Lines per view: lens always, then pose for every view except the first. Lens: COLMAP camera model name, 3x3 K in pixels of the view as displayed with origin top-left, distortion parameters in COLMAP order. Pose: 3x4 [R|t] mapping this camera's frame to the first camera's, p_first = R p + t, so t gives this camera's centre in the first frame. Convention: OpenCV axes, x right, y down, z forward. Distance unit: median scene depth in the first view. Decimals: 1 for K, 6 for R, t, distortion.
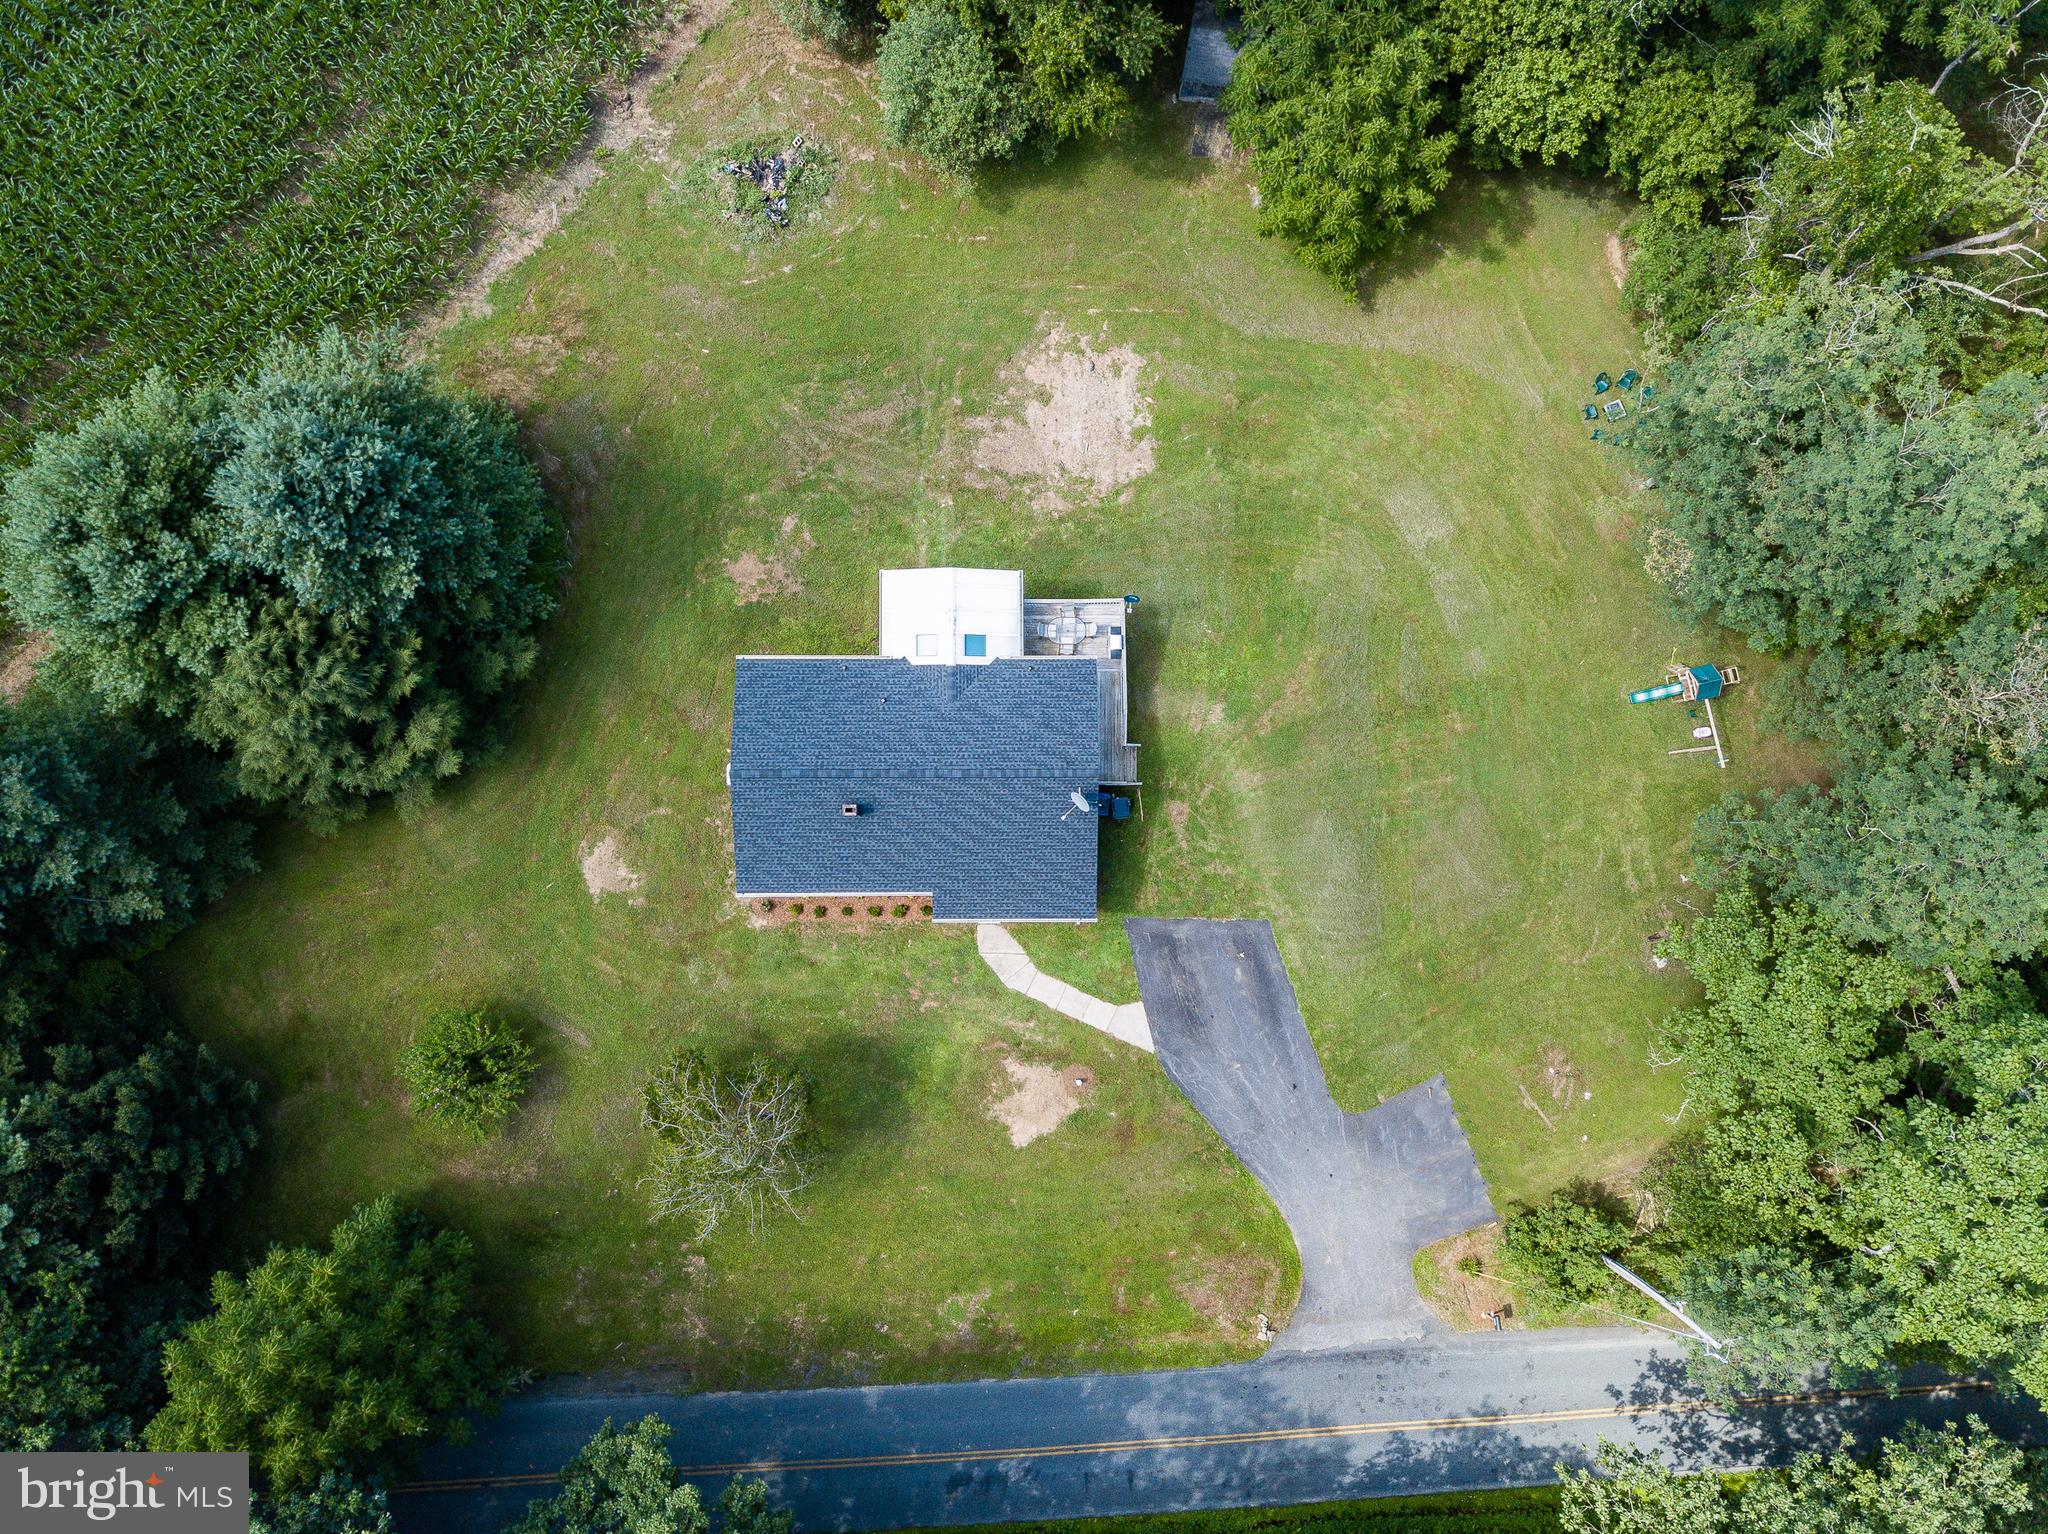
lens RADIAL K [[1584.5, 0, 1022.3], [0, 1584.5, 758.3], [0, 0, 1]] dist [0.023530, -0.005720]
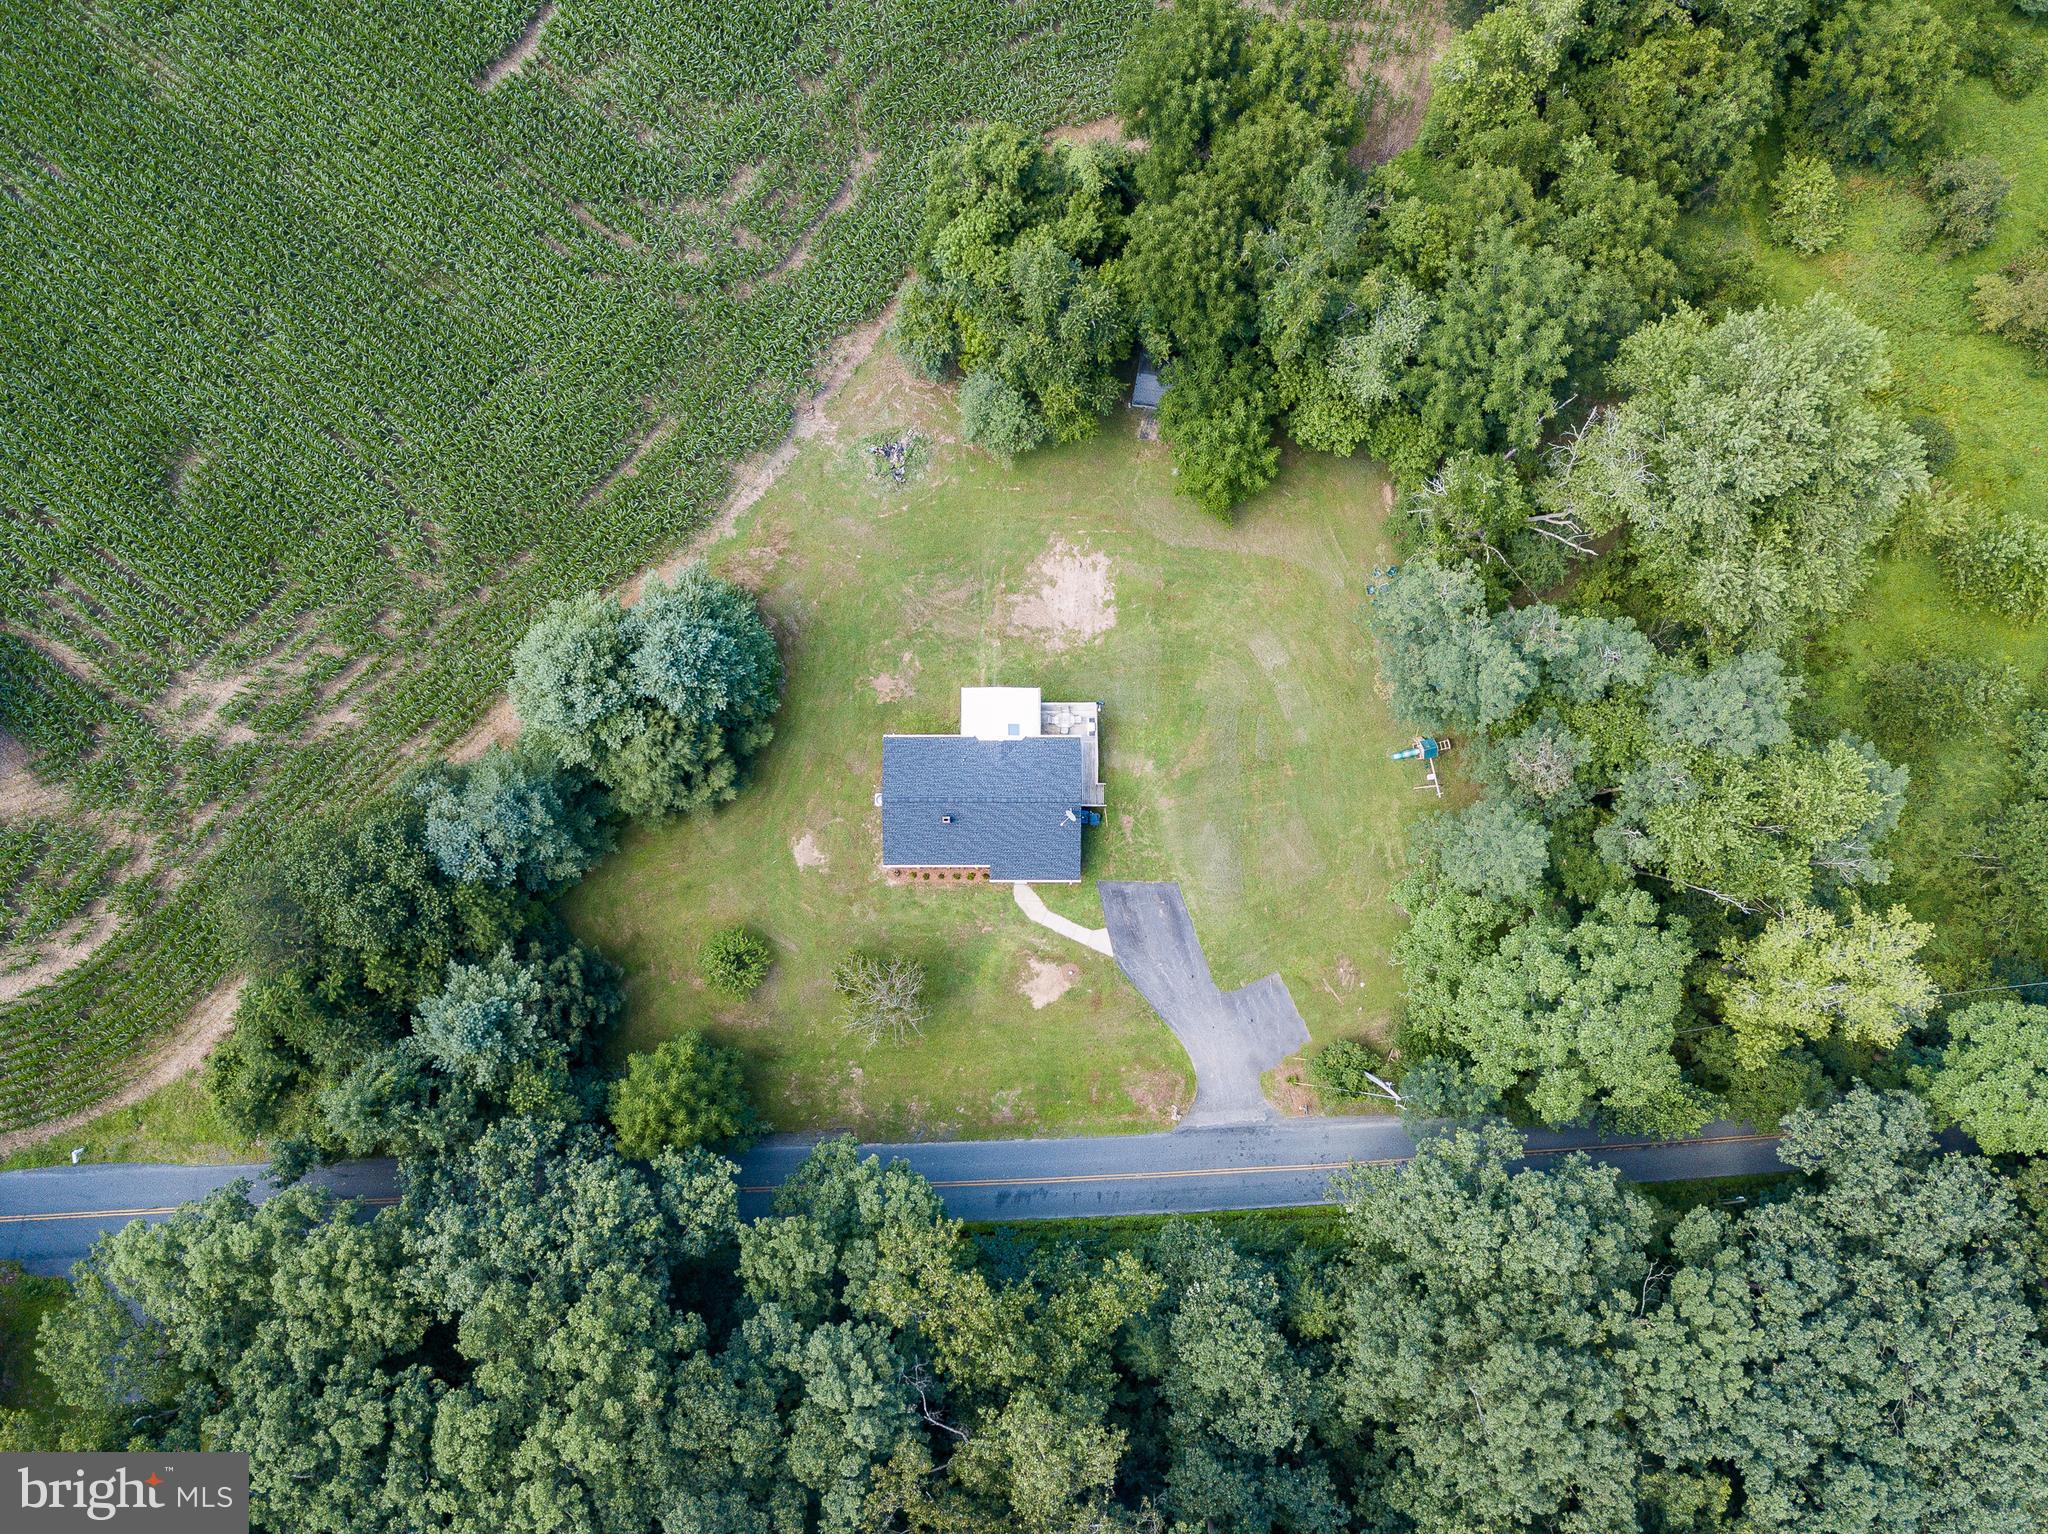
lens RADIAL K [[1584.5, 0, 1015.1], [0, 1584.5, 782.9], [0, 0, 1]] dist [0.023530, -0.005720]
pose [[0.999919, 0.002897, -0.012416, -0.005375], [-0.002764, 0.999939, 0.010705, -0.028366], [0.012447, -0.010670, 0.999866, -0.780558]]
